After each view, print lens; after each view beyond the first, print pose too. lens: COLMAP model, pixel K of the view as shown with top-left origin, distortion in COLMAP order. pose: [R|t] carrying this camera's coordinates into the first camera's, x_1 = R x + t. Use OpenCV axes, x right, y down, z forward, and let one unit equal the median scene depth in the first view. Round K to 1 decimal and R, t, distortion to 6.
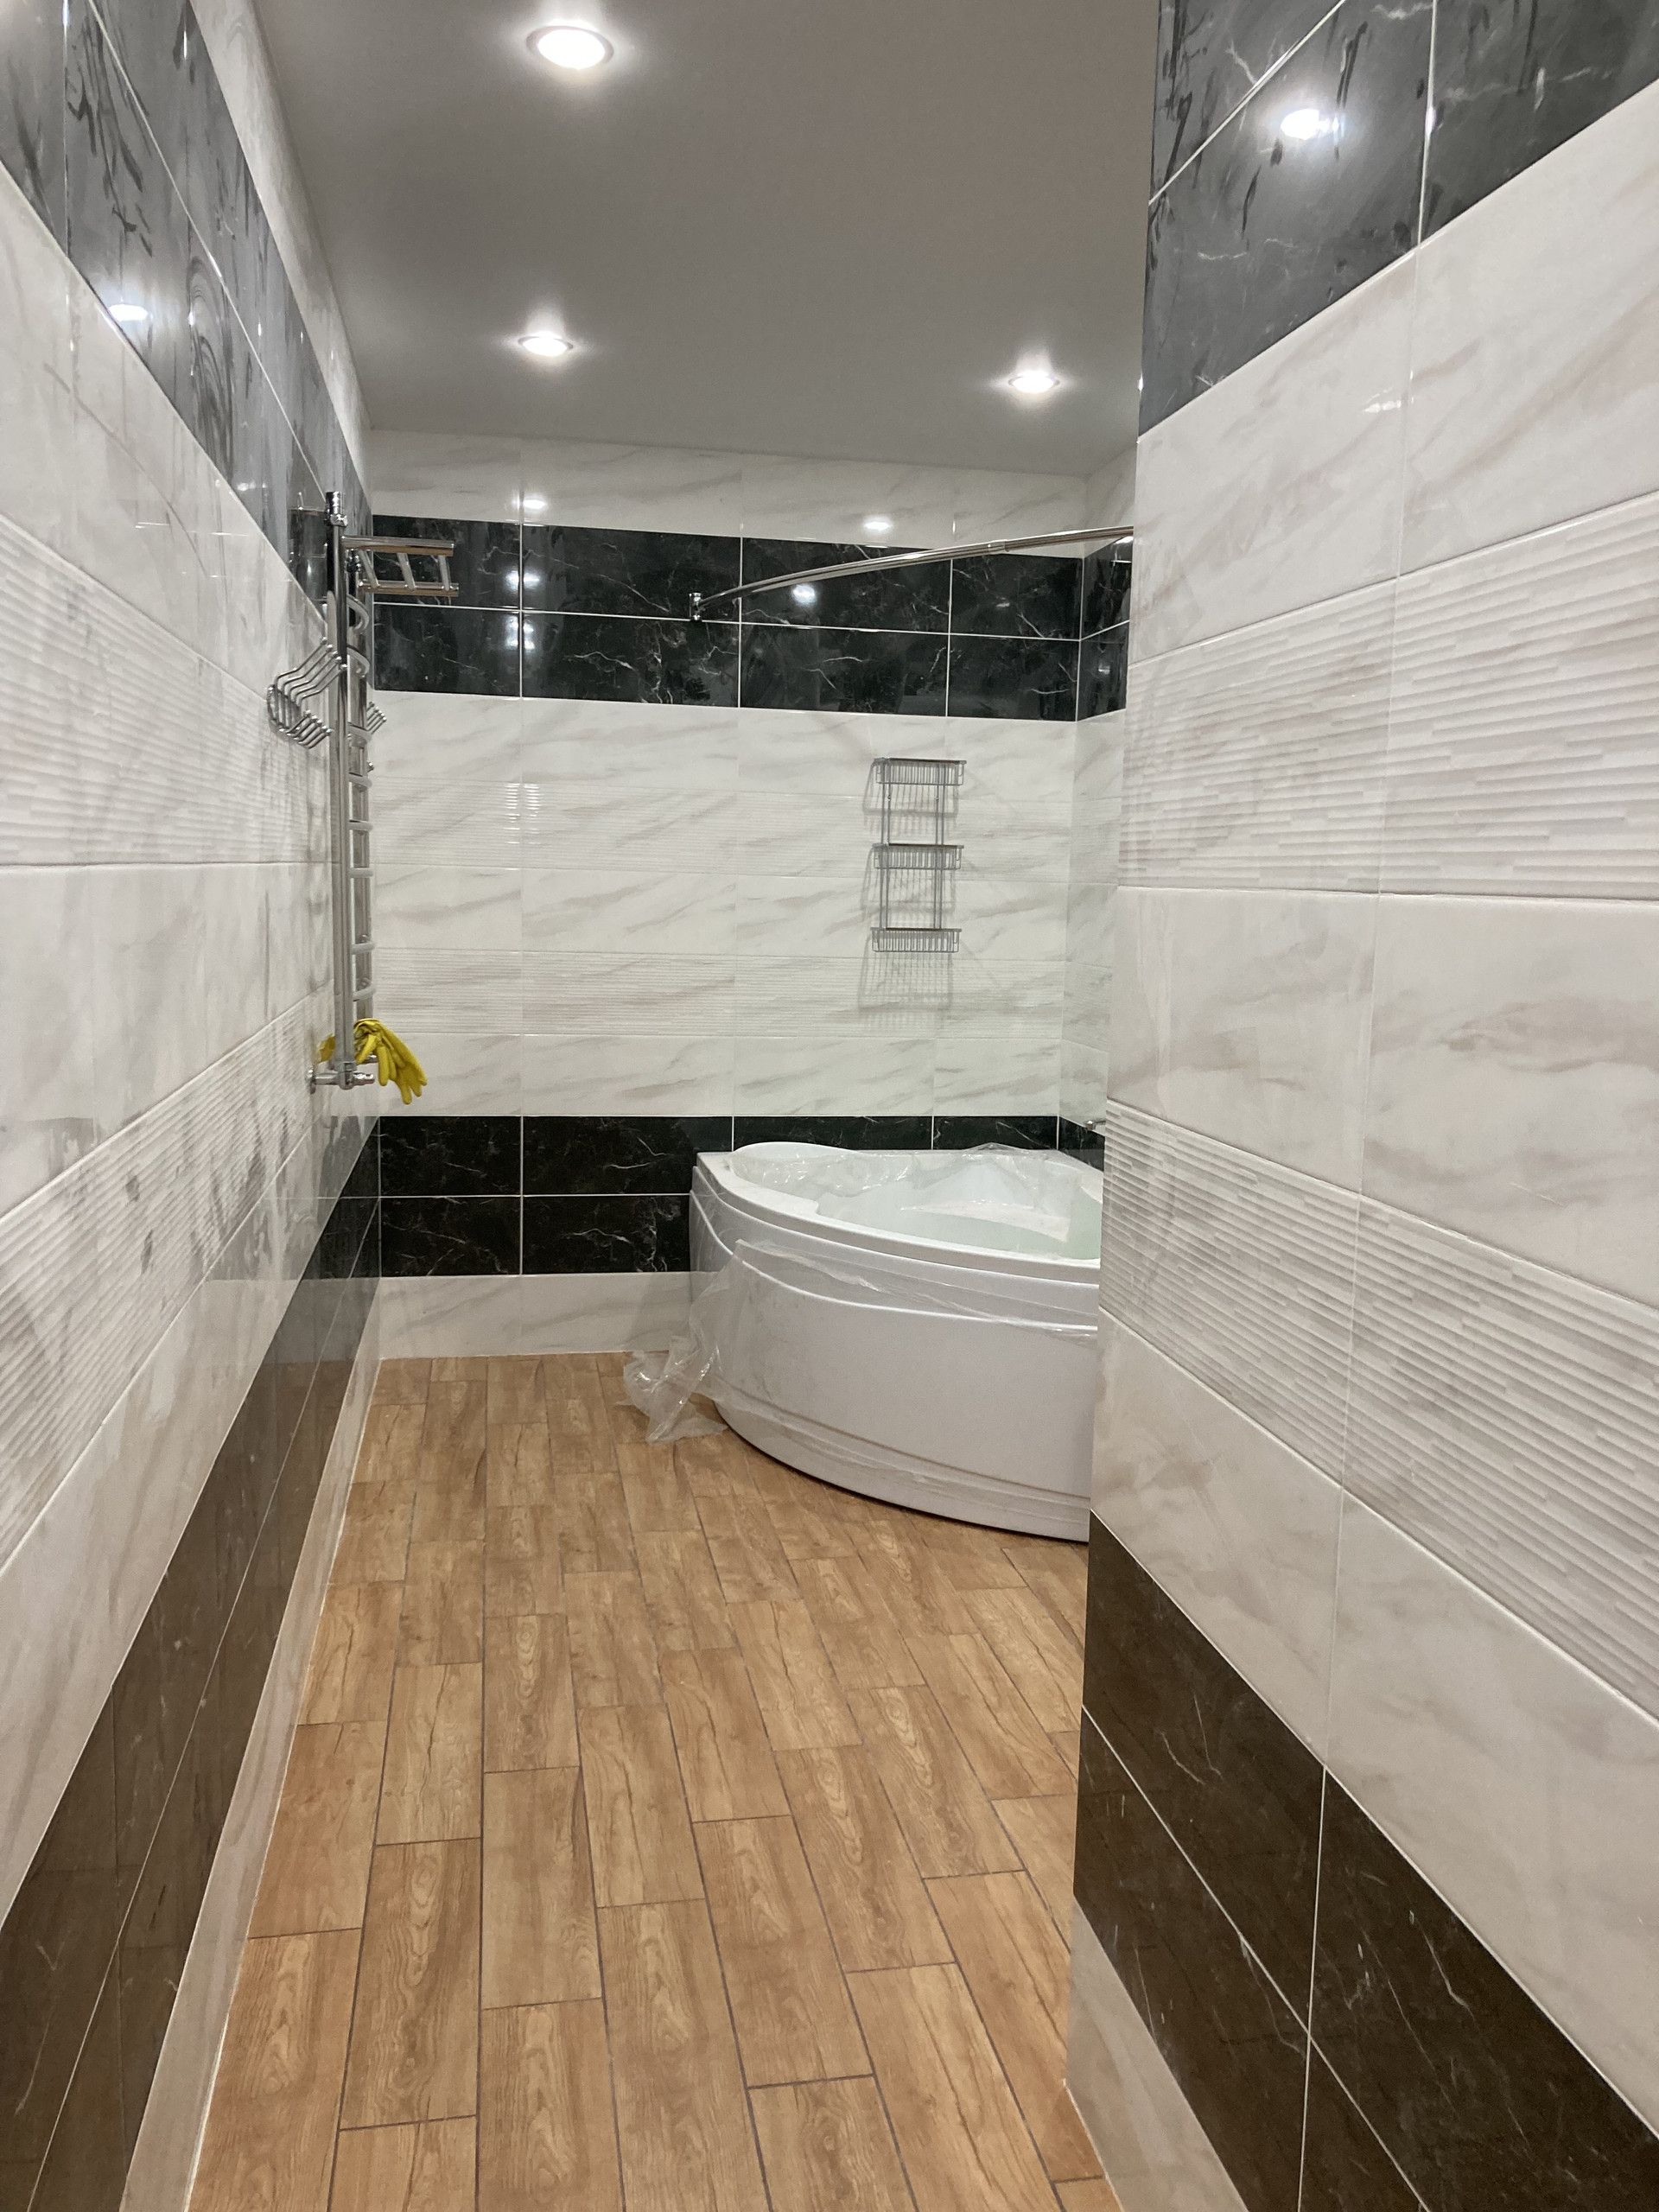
lens RADIAL K [[1758.4, 0, 841.3], [0, 1758.4, 1113.7], [0, 0, 1]] dist [0.043074, -0.036002]
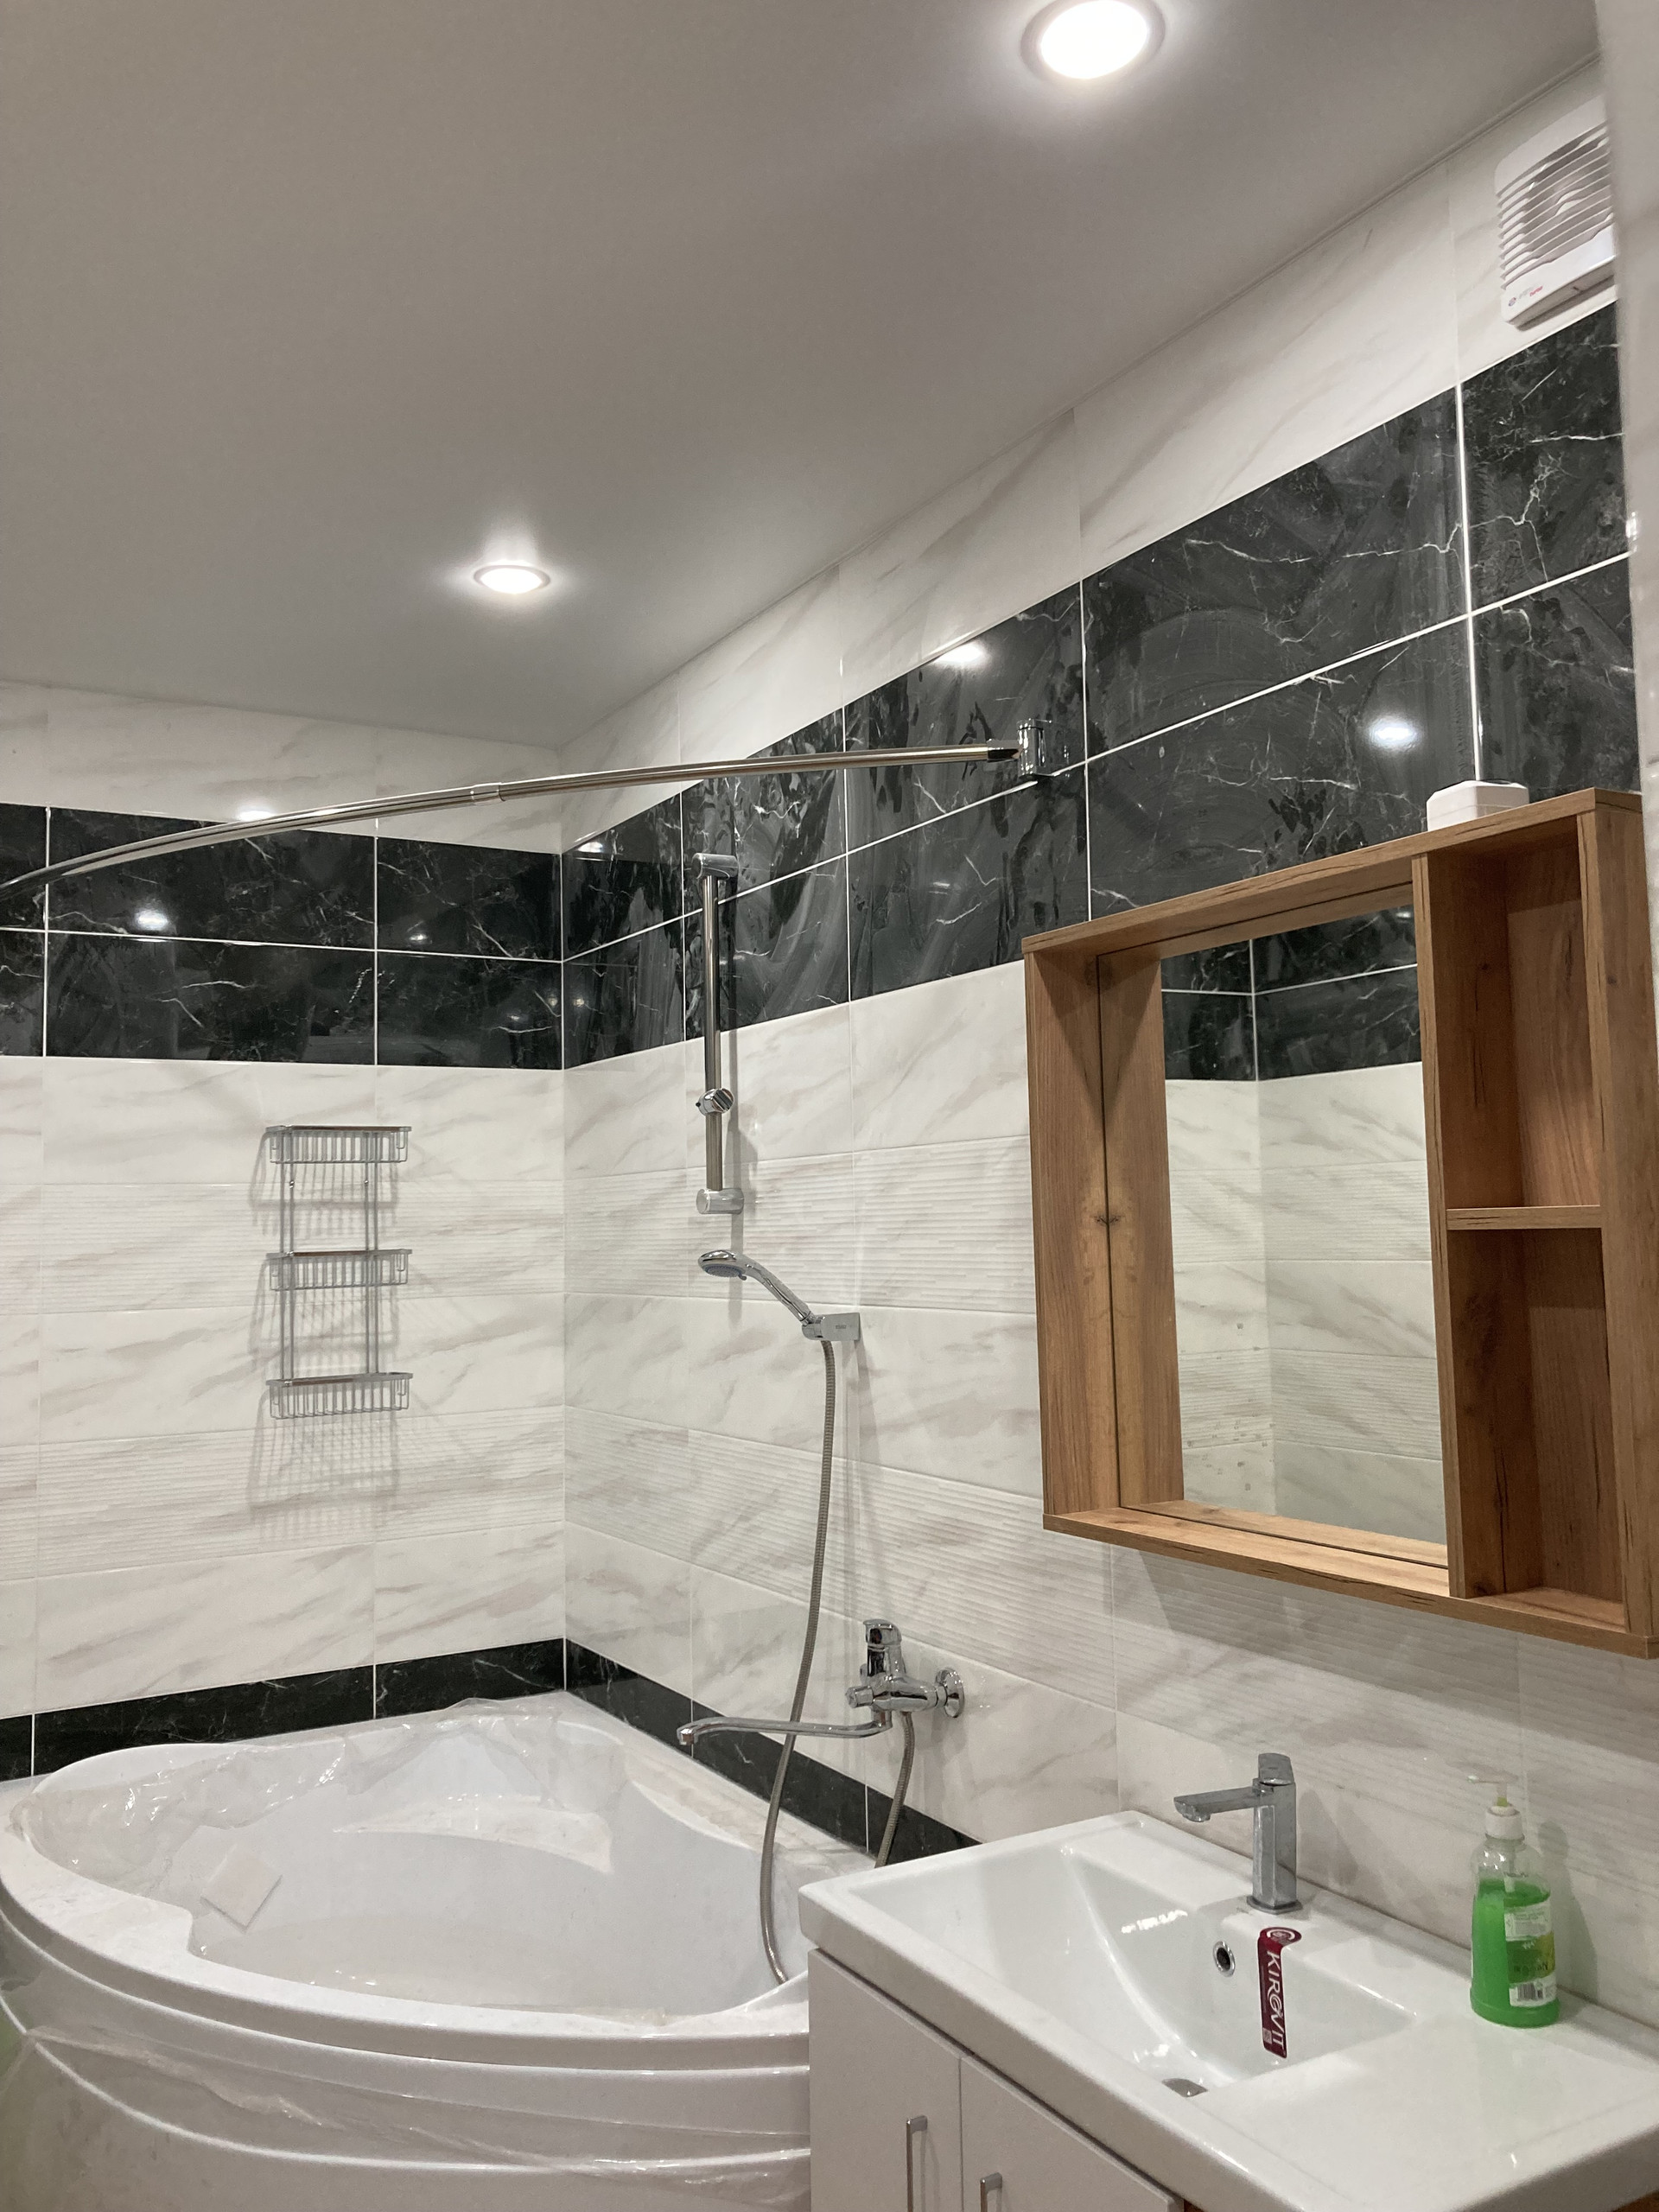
lens RADIAL K [[1758.4, 0, 843.7], [0, 1758.4, 1083.4], [0, 0, 1]] dist [0.043074, -0.036002]
pose [[0.937962, -0.017621, 0.346289, -0.007775], [0.092901, 0.974965, -0.202022, -0.060932], [-0.334060, 0.221660, 0.916117, 0.303192]]
